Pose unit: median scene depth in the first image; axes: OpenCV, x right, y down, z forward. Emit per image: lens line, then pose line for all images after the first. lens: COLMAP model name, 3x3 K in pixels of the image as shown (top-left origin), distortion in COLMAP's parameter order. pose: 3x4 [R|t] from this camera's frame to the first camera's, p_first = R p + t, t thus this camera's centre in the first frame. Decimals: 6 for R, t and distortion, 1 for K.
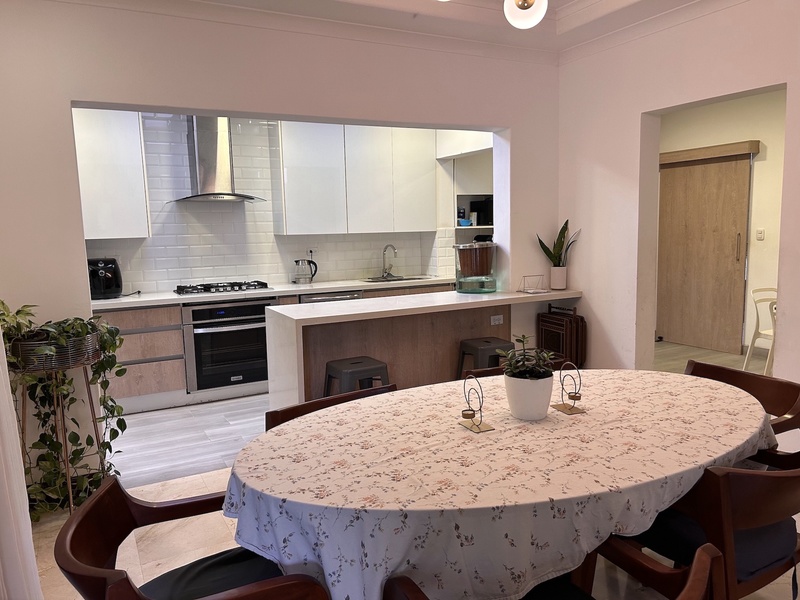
lens RADIAL K [[611.4, 0, 400.0], [0, 611.4, 301.6], [0, 0, 1]] dist [0.009653, 0.002754]
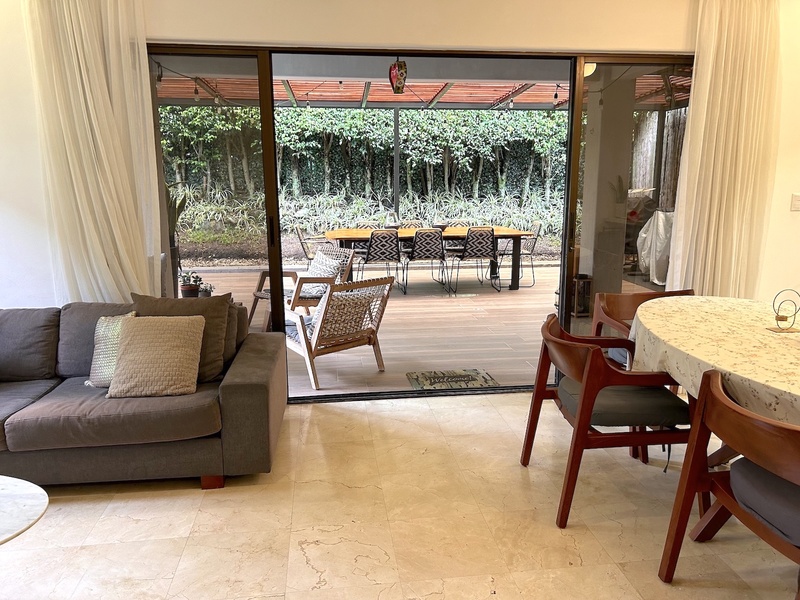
lens RADIAL K [[611.4, 0, 399.7], [0, 611.4, 300.3], [0, 0, 1]] dist [0.009653, 0.002754]
pose [[-0.357938, 0.218053, -0.907928, 1.755596], [-0.095959, 0.958612, 0.268056, -0.132981], [0.928801, 0.183072, -0.322200, 0.746018]]
